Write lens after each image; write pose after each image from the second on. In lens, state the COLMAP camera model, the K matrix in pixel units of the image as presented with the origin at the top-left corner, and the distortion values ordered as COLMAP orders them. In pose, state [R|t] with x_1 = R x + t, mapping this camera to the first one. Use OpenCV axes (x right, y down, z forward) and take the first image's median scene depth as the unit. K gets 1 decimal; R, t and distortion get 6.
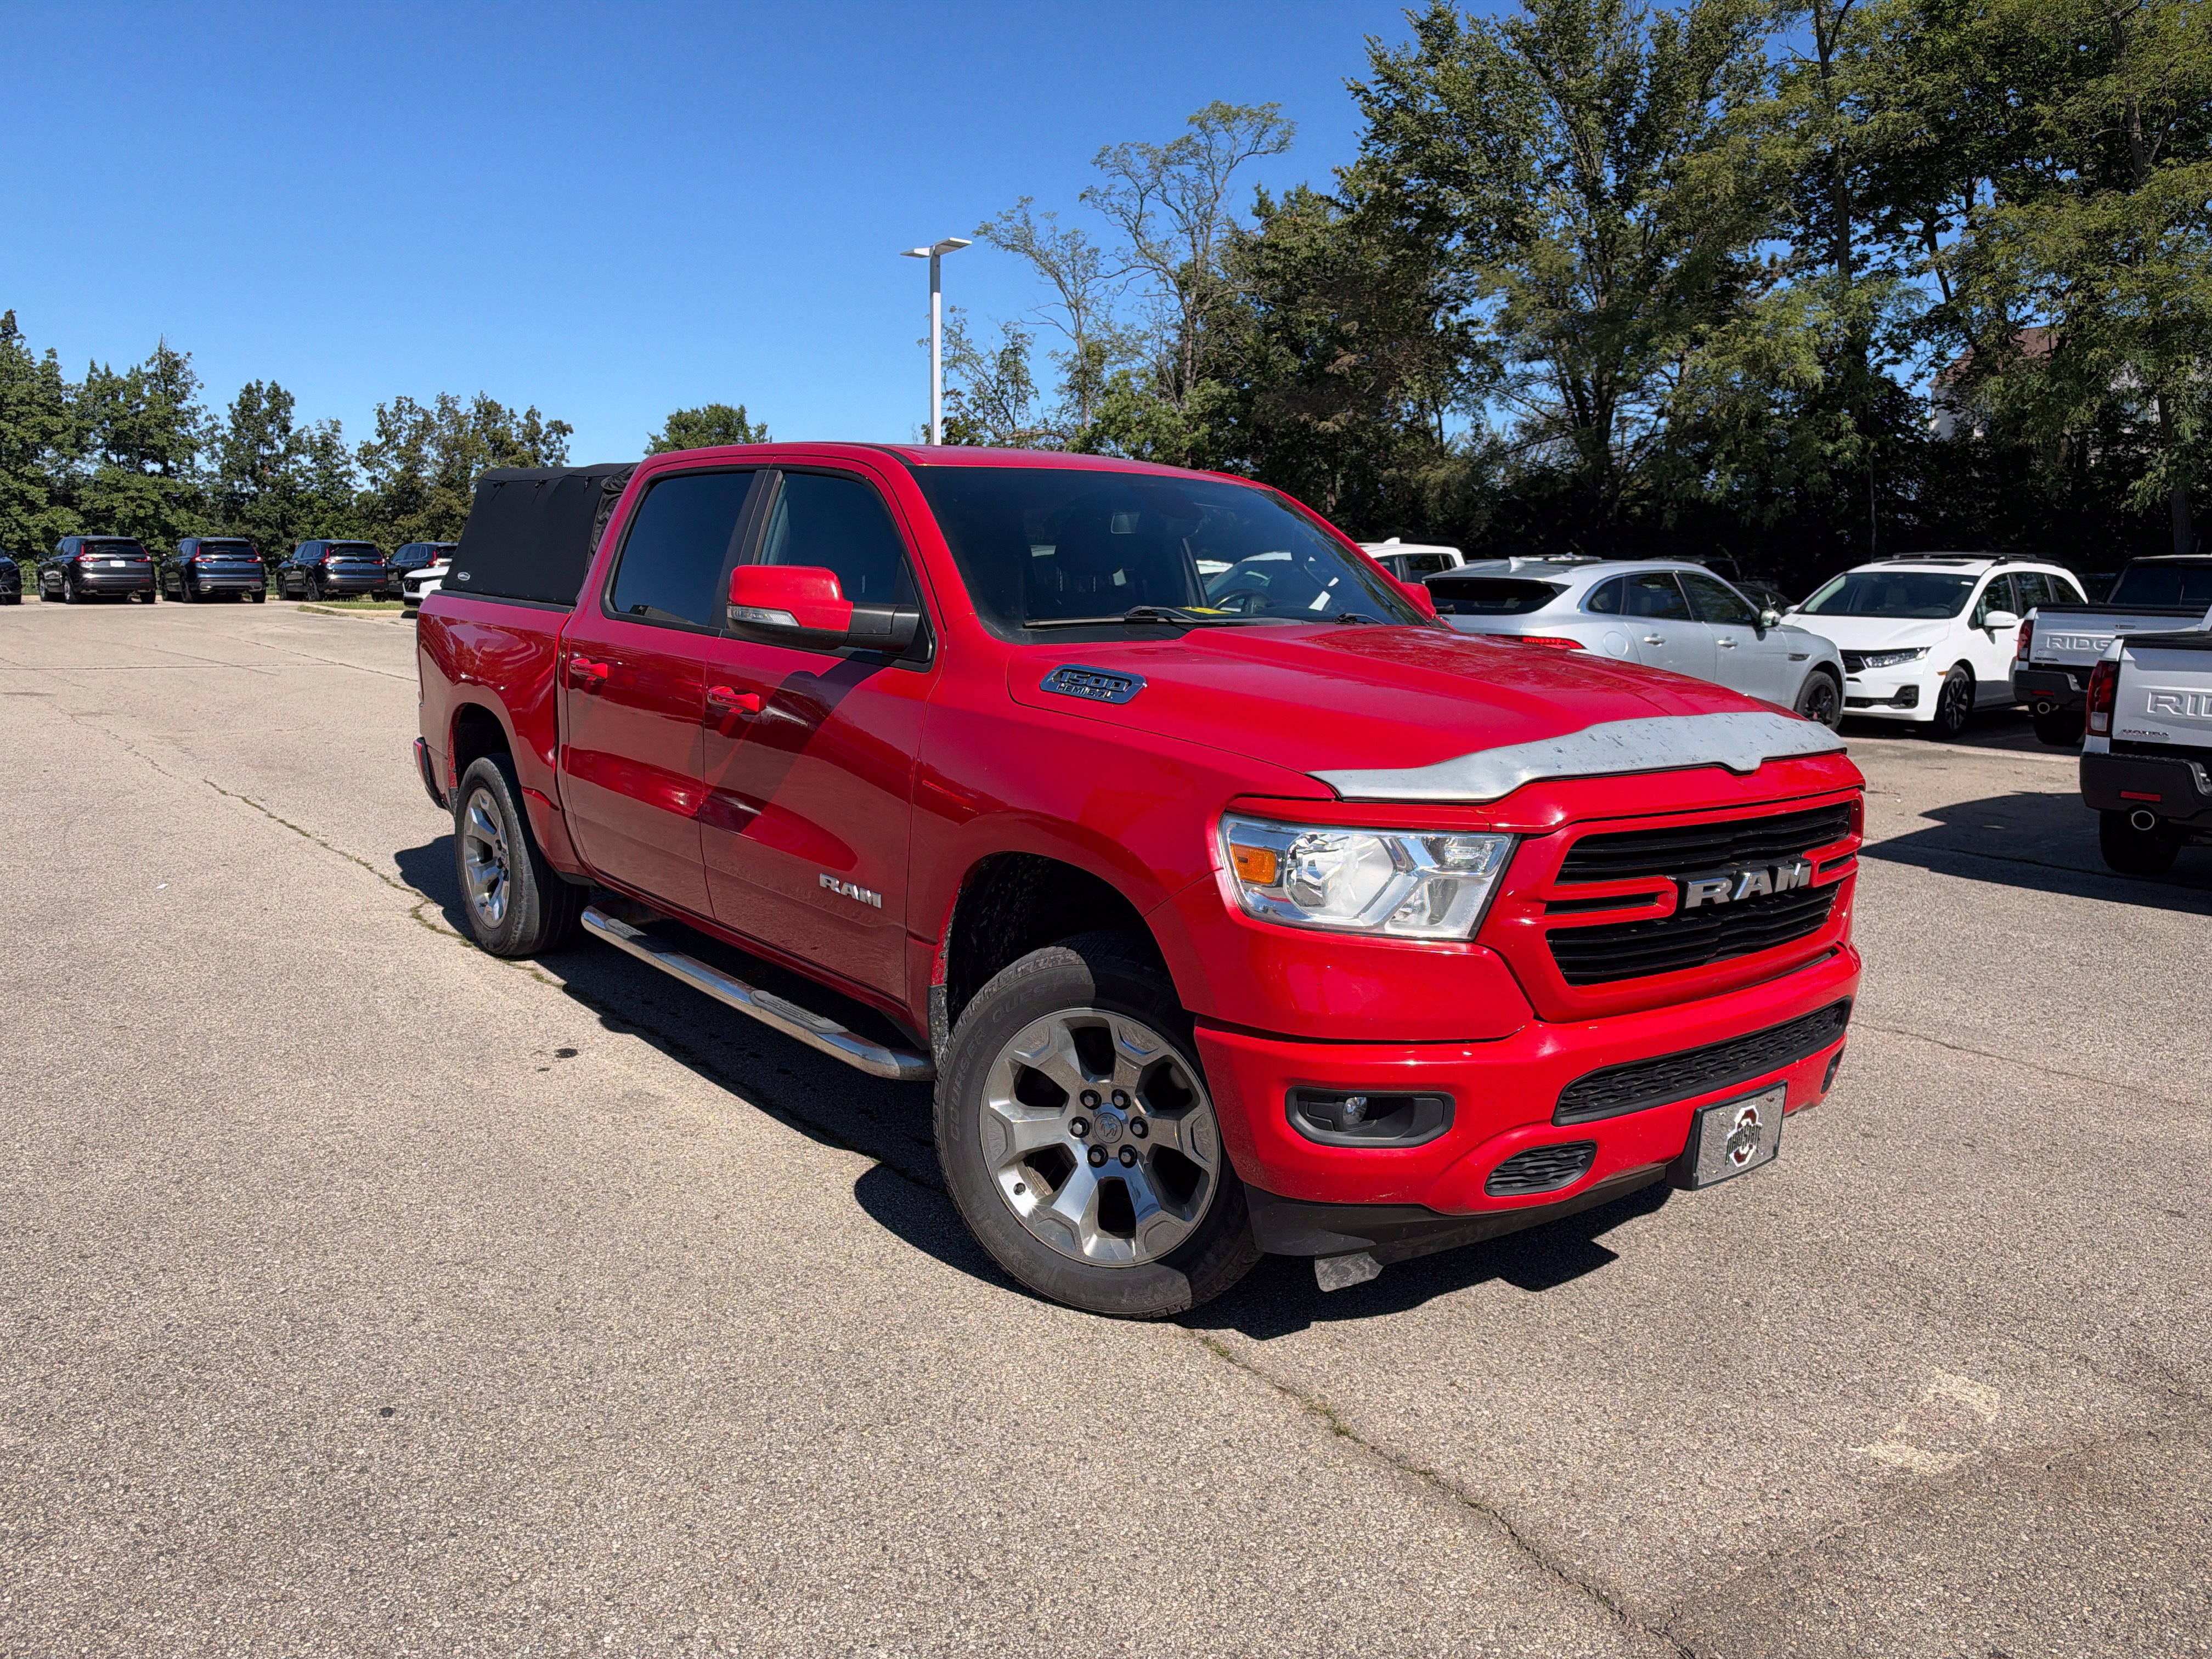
lens RADIAL K [[1600.8, 0, 1148.1], [0, 1600.8, 837.1], [0, 0, 1]] dist [0.007214, -0.026265]
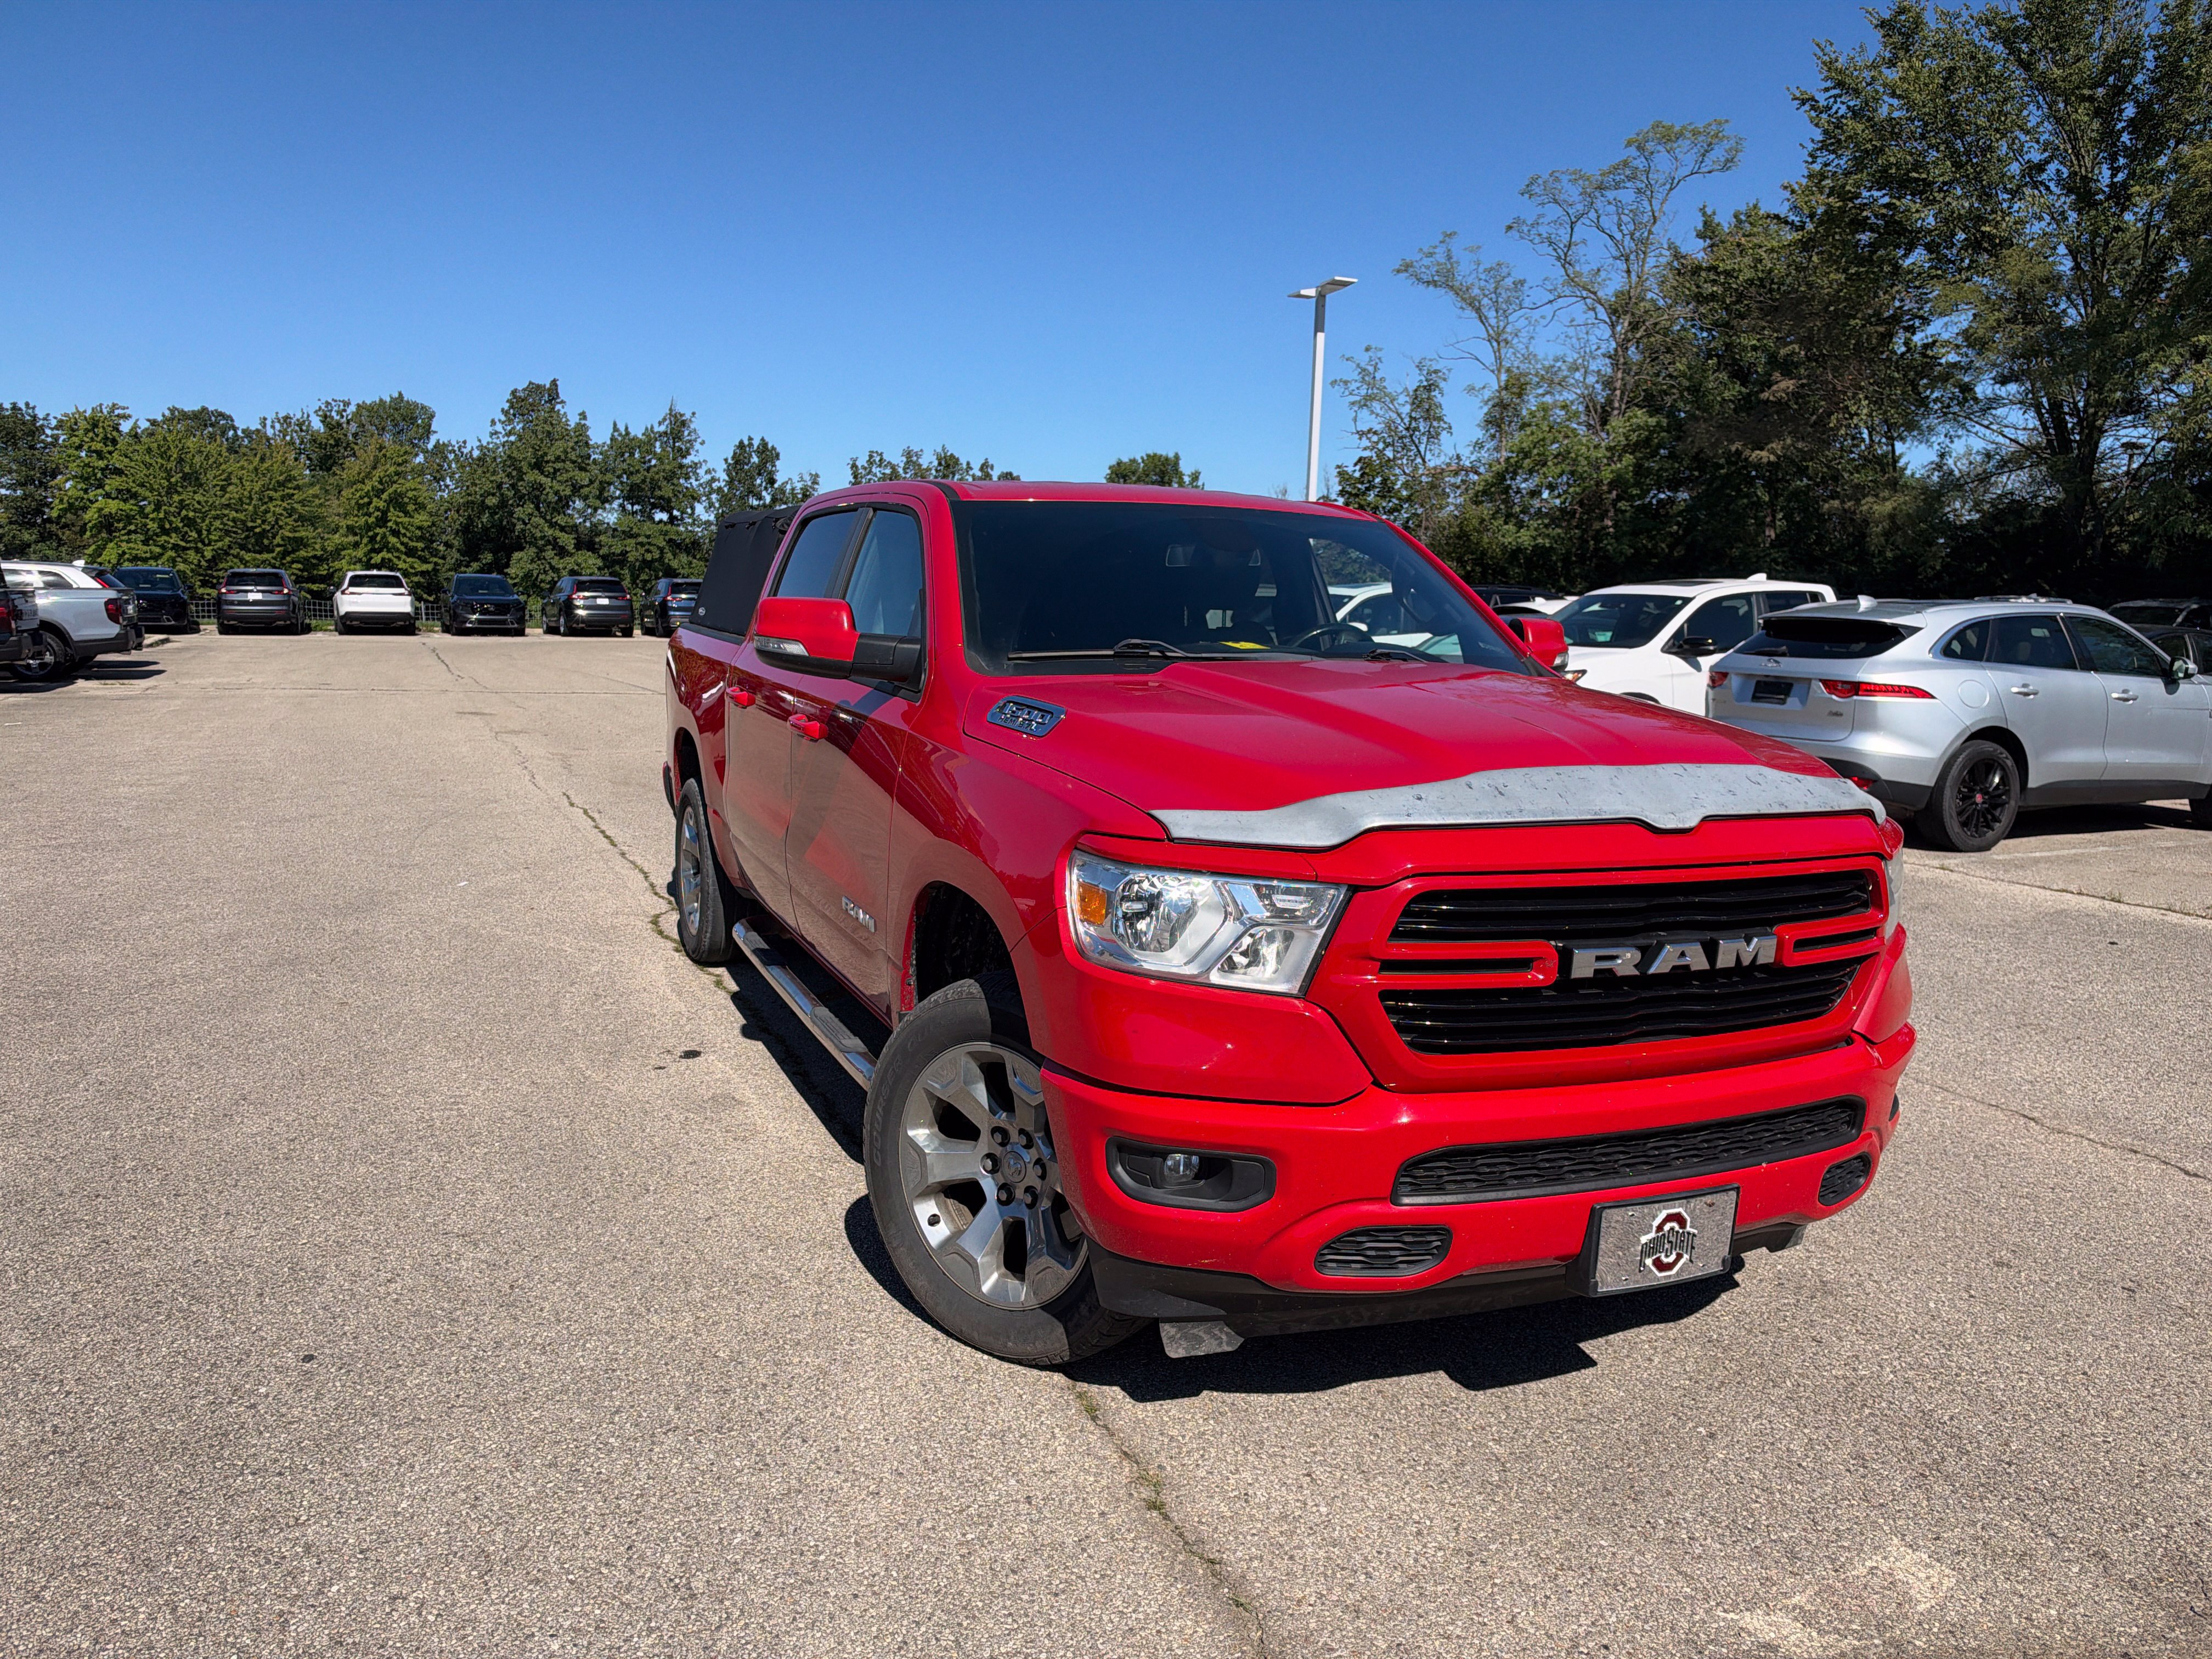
lens RADIAL K [[1616.3, 0, 1148.4], [0, 1616.3, 856.3], [0, 0, 1]] dist [-0.004539, -0.011096]
pose [[0.964353, 0.043717, -0.260984, 0.030166], [-0.047513, 0.998837, -0.008251, -0.000448], [0.260320, 0.020357, 0.965308, 0.005844]]
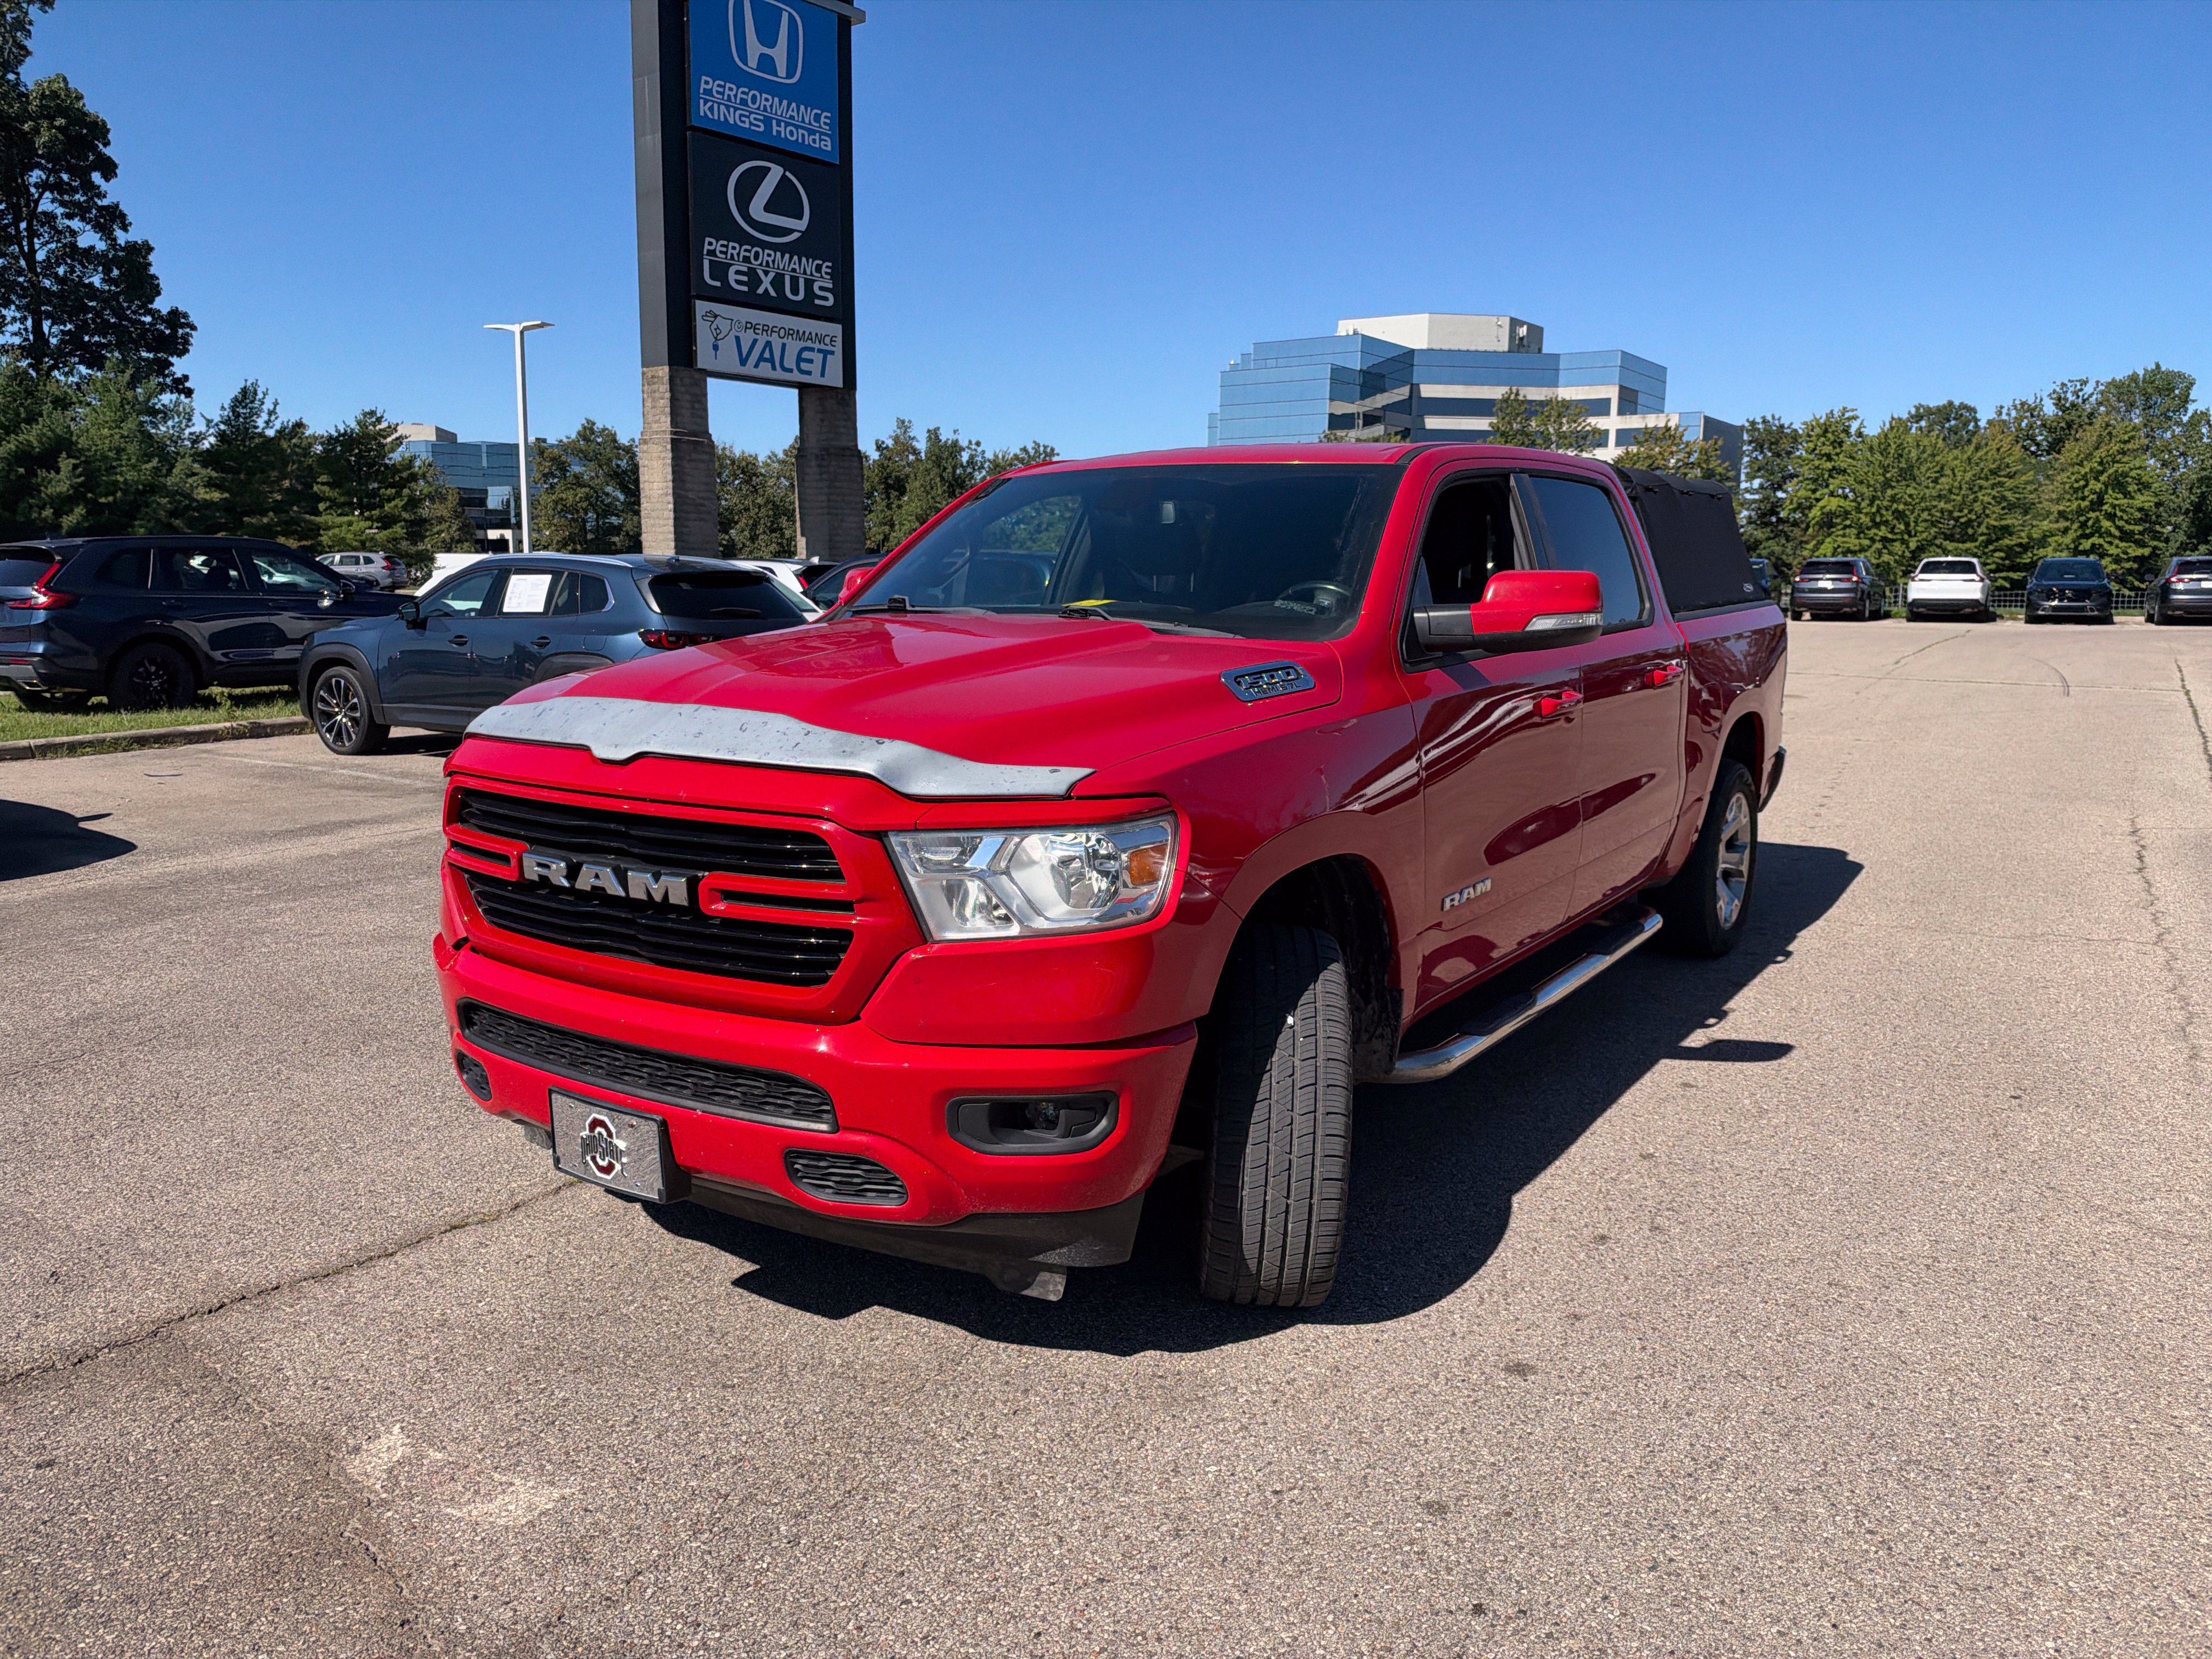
lens RADIAL K [[1634.0, 0, 1115.2], [0, 1634.0, 829.9], [0, 0, 1]] dist [-0.001428, -0.014744]
pose [[0.282390, 0.130650, -0.950361, 0.127675], [-0.152074, 0.984252, 0.090122, -0.012260], [0.947169, 0.119075, 0.297812, 0.092760]]
